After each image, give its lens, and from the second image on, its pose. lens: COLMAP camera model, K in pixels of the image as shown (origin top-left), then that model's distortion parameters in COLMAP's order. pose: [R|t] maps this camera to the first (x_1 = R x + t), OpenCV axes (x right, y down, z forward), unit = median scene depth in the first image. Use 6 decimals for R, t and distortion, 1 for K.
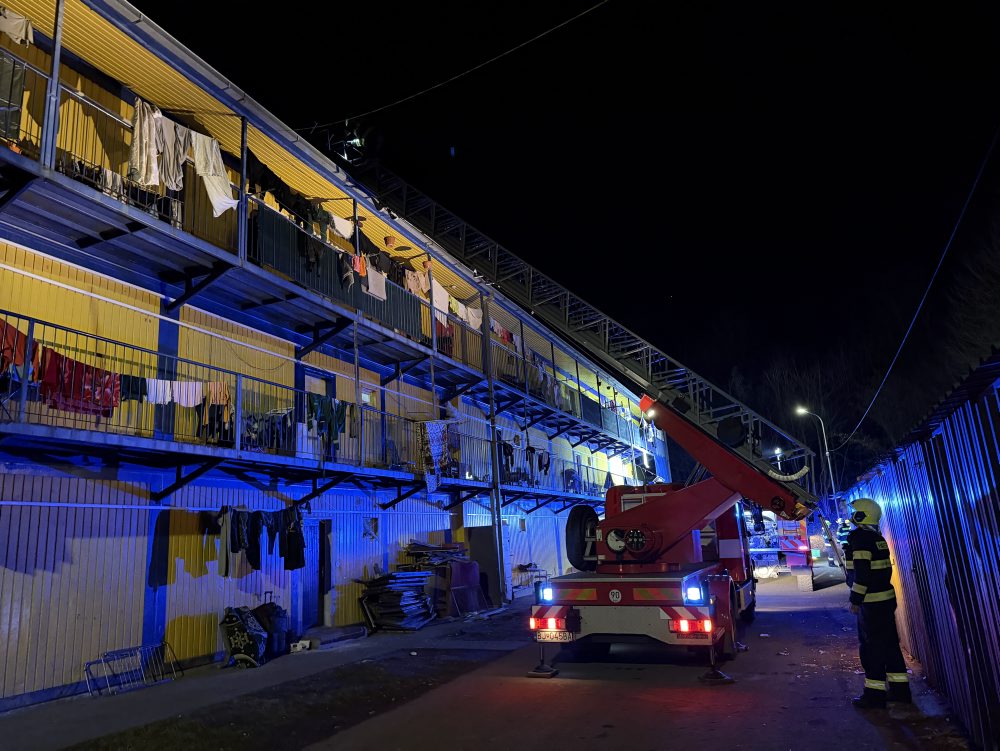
lens RADIAL K [[687.7, 0, 500.3], [0, 687.7, 385.7], [0, 0, 1]] dist [0.019228, -0.002970]
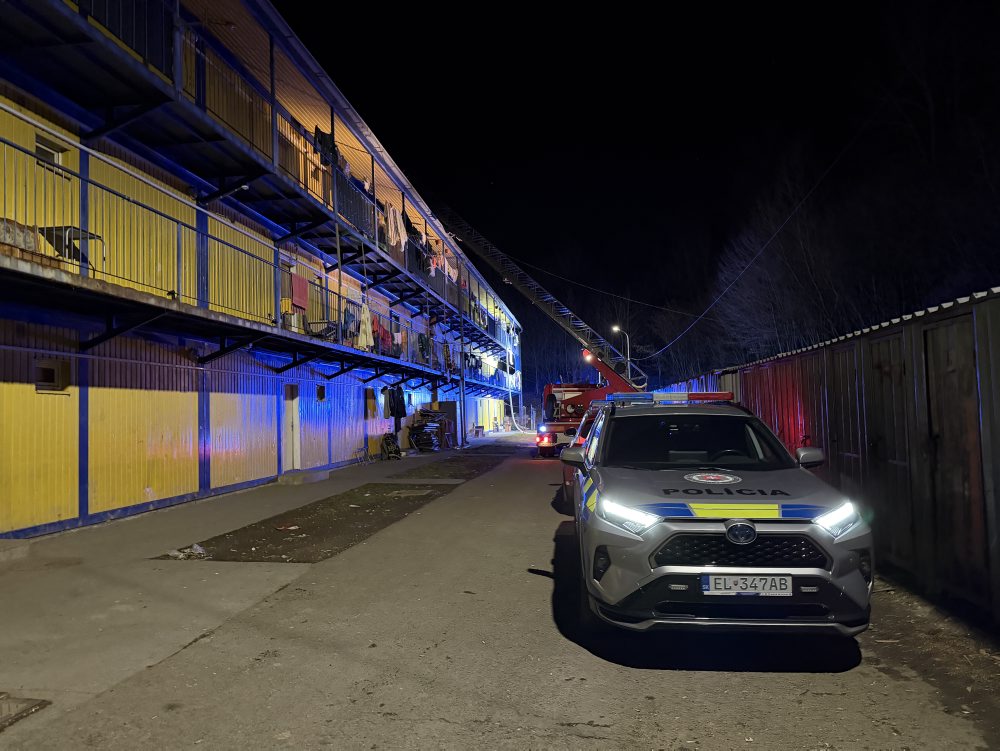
lens RADIAL K [[687.7, 0, 500.3], [0, 687.7, 385.7], [0, 0, 1]] dist [0.019228, -0.002970]
pose [[0.960148, 0.045613, 0.275746, -0.653421], [-0.091982, 0.983203, 0.157643, -0.191135], [-0.263924, -0.176725, 0.948215, -1.085348]]
